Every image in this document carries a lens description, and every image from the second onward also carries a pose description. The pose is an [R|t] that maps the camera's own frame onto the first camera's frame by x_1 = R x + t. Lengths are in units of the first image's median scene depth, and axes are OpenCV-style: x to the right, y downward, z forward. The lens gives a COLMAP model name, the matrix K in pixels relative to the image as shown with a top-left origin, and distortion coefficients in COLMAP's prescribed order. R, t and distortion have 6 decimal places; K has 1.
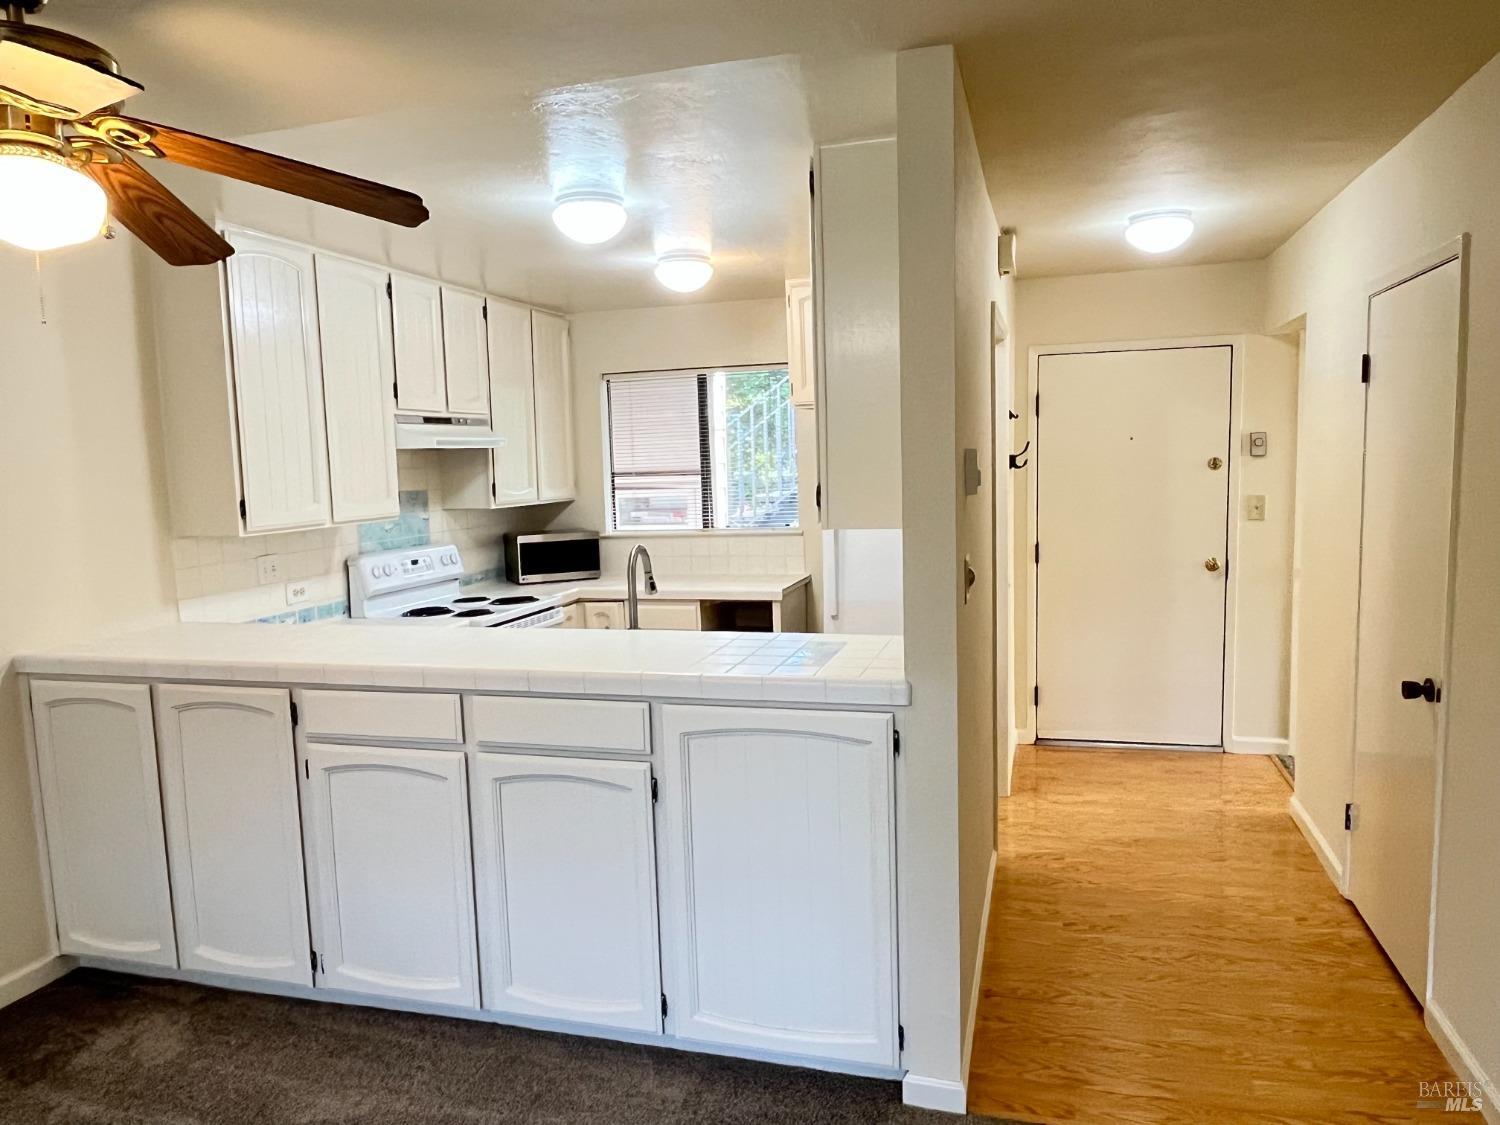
lens RADIAL K [[1018.3, 0, 750.1], [0, 1018.3, 556.9], [0, 0, 1]] dist [-0.000320, -0.001822]
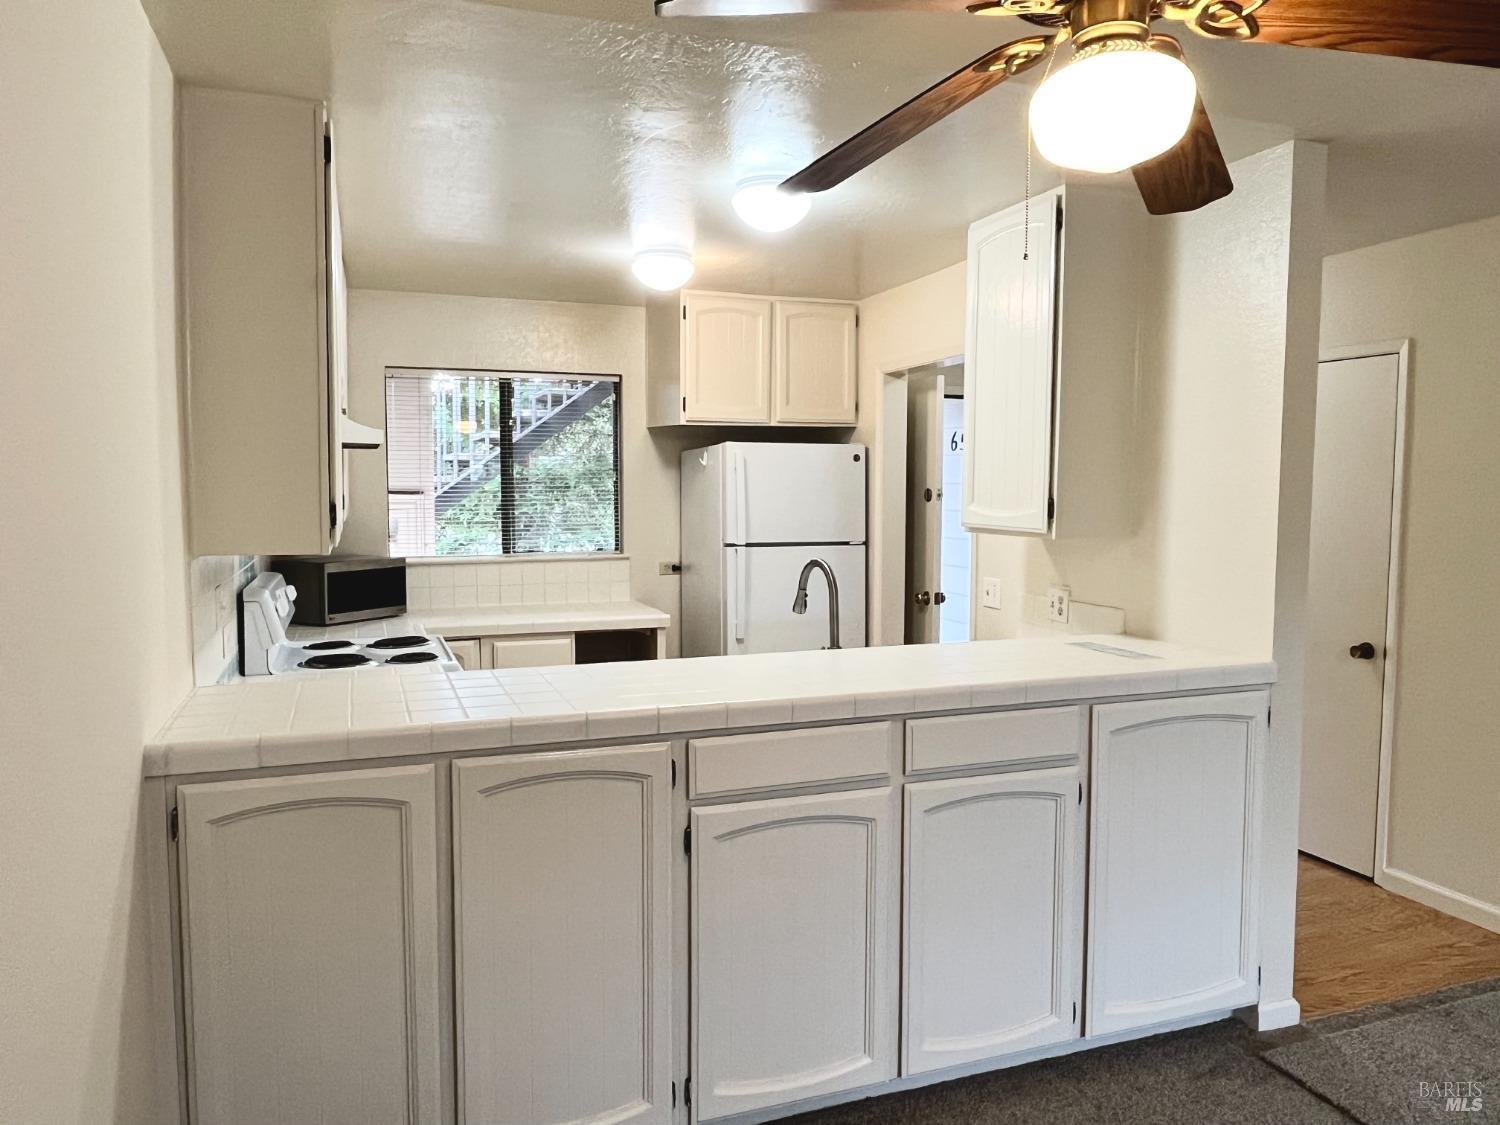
lens RADIAL K [[1064.9, 0, 753.7], [0, 1064.9, 551.0], [0, 0, 1]] dist [-0.001195, -0.004215]
pose [[0.800492, -0.004577, 0.599325, -0.567797], [0.030147, 0.999013, -0.032636, 0.008108], [-0.598584, 0.044192, 0.799840, 0.195305]]
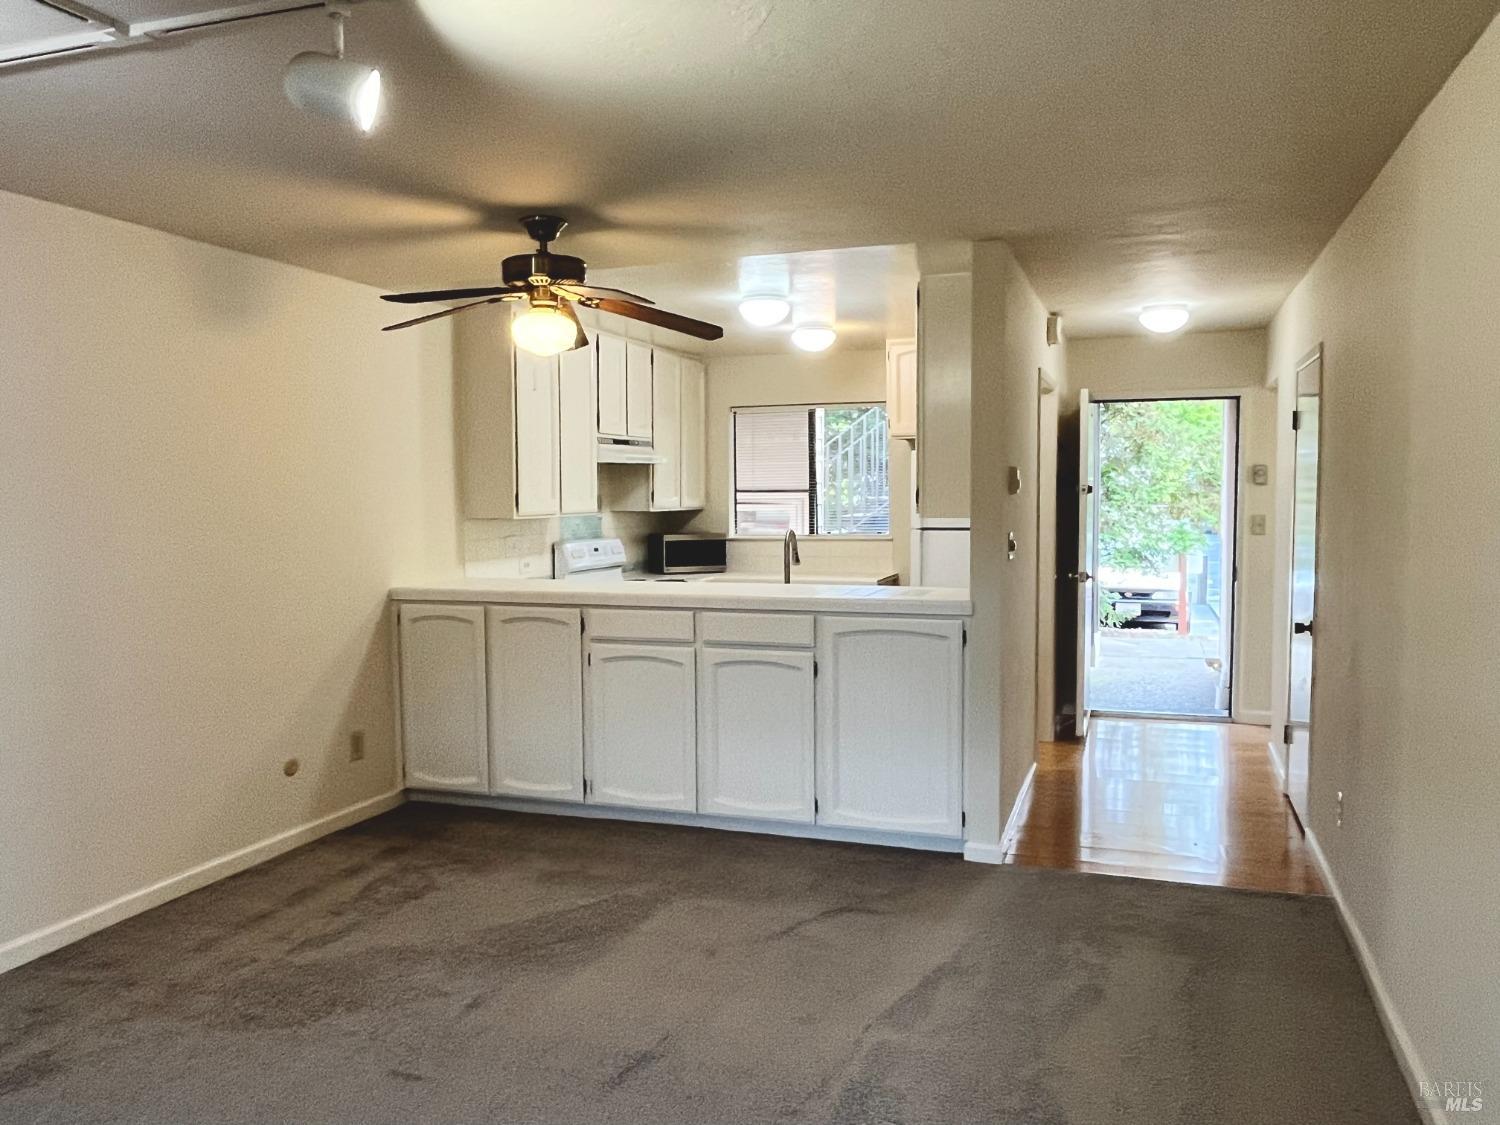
lens RADIAL K [[1140.1, 0, 742.0], [0, 1140.1, 553.4], [0, 0, 1]] dist [-0.006418, -0.001036]
pose [[0.997999, 0.026205, -0.057545, -0.064081], [-0.028483, 0.998828, -0.039127, 0.067584], [0.056453, 0.040688, 0.997576, -0.489417]]
